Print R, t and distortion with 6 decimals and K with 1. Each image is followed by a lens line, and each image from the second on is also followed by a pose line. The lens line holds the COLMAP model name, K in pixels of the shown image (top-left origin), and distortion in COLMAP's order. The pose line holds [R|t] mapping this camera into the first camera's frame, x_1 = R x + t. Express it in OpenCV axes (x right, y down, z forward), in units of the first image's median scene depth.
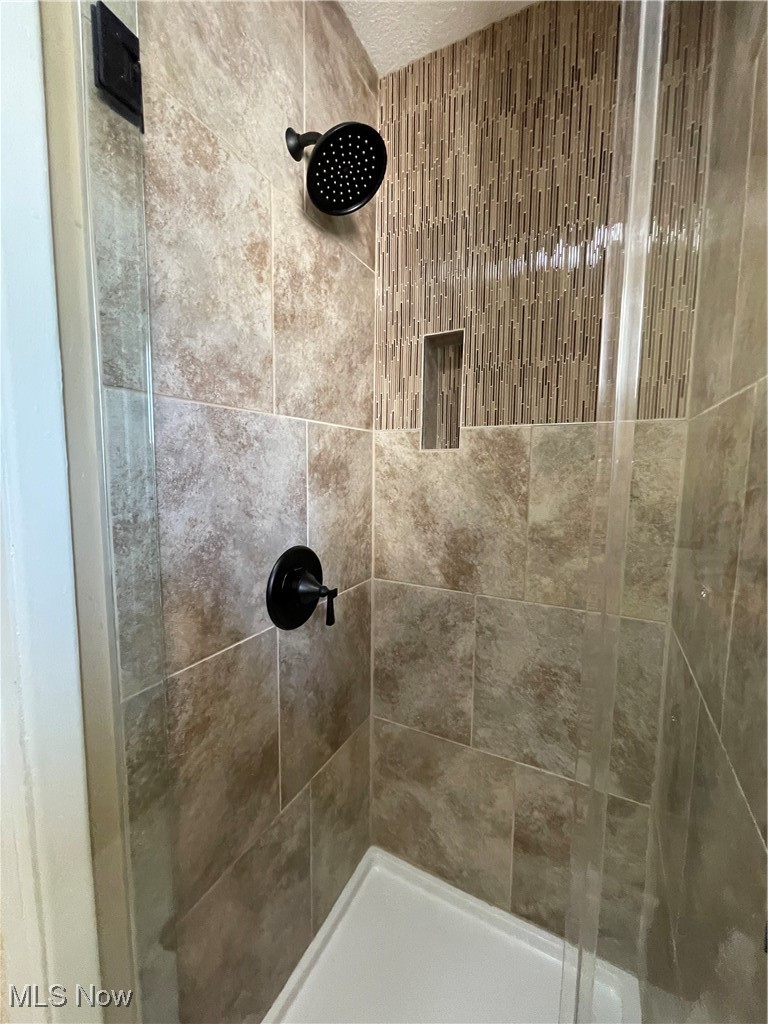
lens RADIAL K [[415.3, 0, 382.0], [0, 415.3, 509.1], [0, 0, 1]] dist [0.000842, 0.000097]
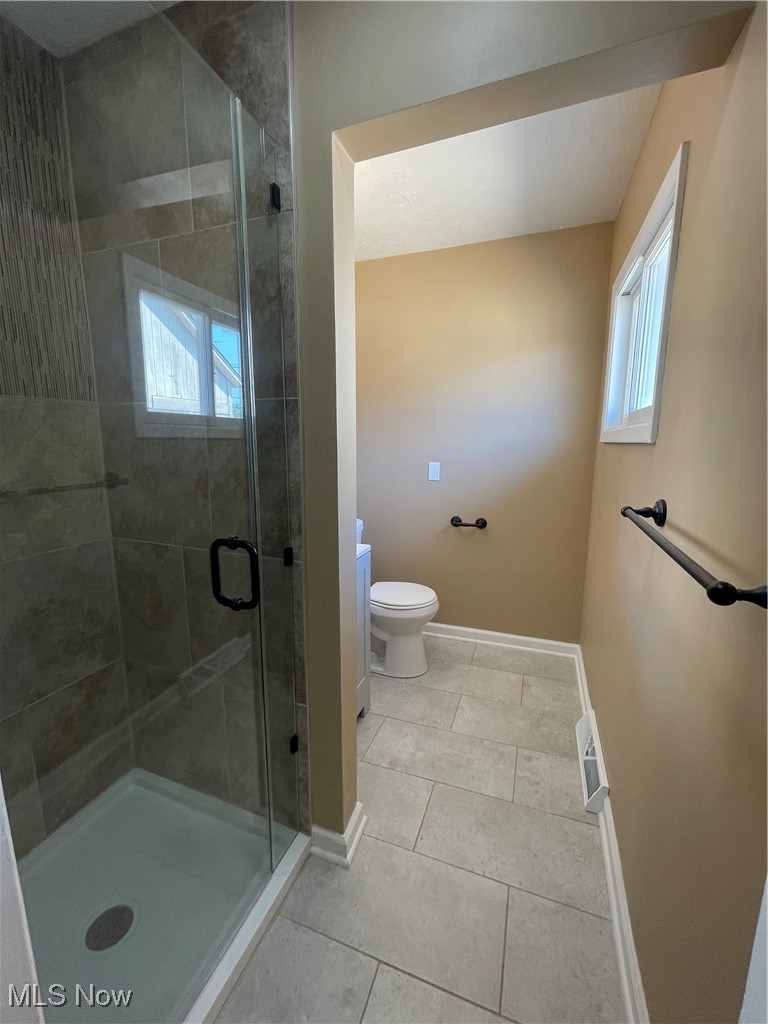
lens RADIAL K [[415.3, 0, 383.6], [0, 415.3, 509.1], [0, 0, 1]] dist [0.000842, 0.000097]
pose [[-0.138877, -0.177853, 0.974208, -0.874707], [0.094320, 0.976893, 0.191789, -0.024127], [-0.985808, 0.118522, -0.118893, 0.158106]]
